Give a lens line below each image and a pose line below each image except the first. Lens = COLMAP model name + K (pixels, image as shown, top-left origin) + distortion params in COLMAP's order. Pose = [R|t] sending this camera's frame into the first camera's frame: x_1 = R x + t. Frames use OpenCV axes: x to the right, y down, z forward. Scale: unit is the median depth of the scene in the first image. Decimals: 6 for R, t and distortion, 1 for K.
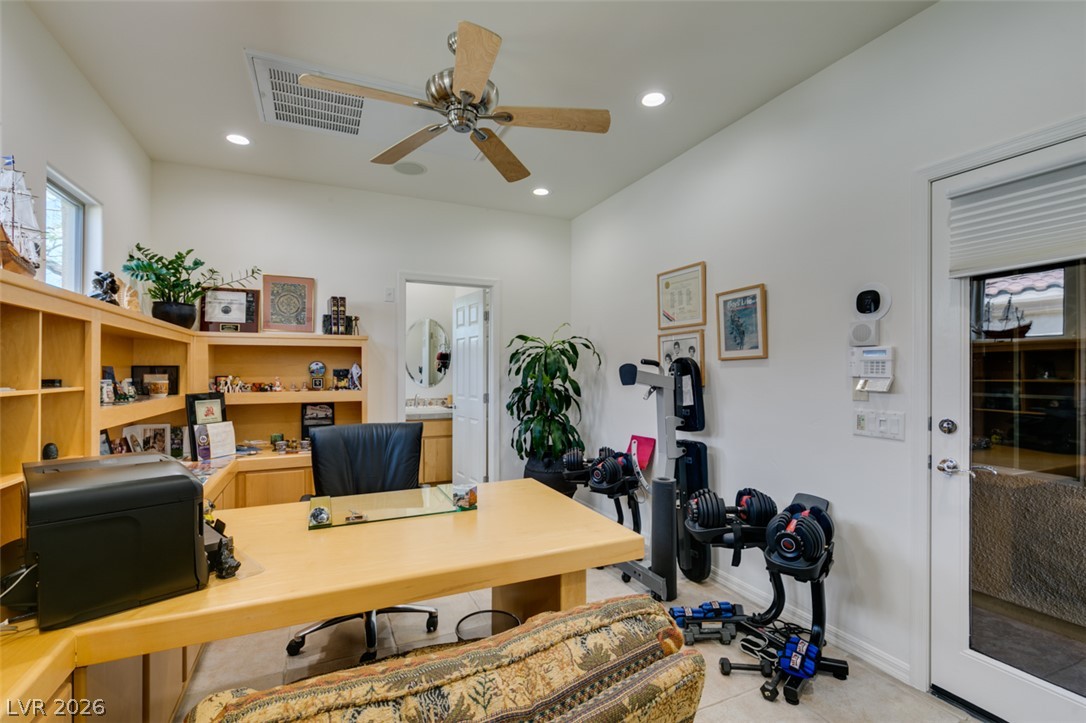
lens RADIAL K [[485.1, 0, 543.3], [0, 485.1, 365.5], [0, 0, 1]] dist [-0.004073, -0.000110]
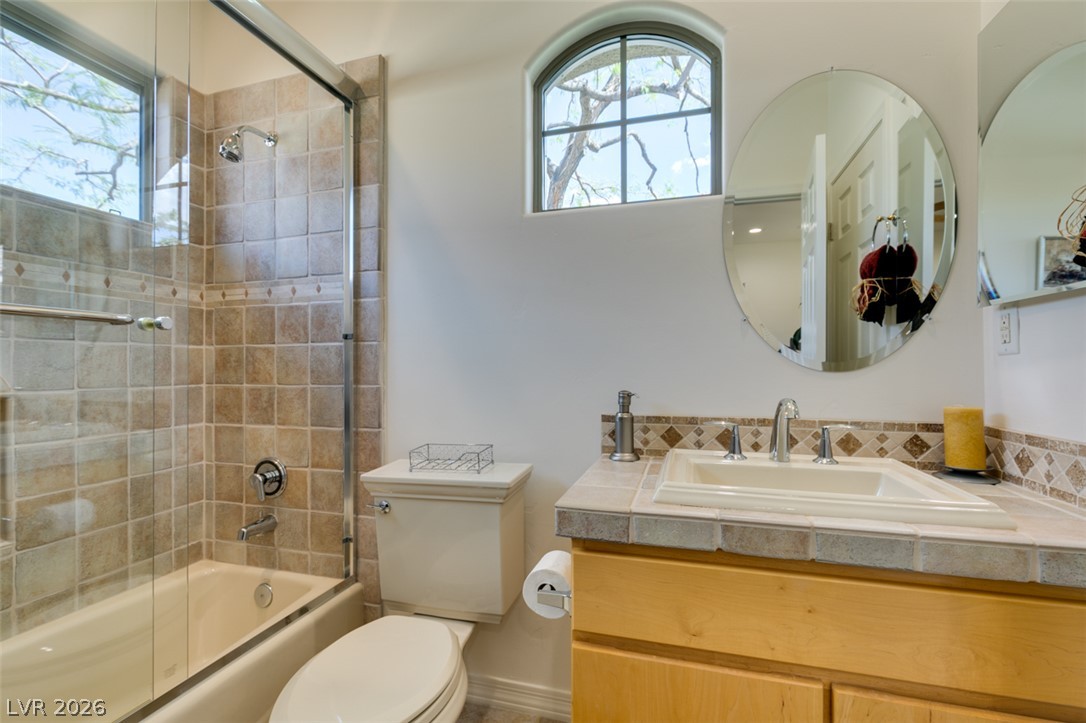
lens RADIAL K [[485.1, 0, 544.0], [0, 485.1, 363.4], [0, 0, 1]] dist [-0.004073, -0.000110]
pose [[0.756667, 0.000007, -0.653801, -0.174981], [0.005631, 0.999963, 0.006527, 0.035116], [0.653777, -0.008621, 0.756639, 0.669059]]
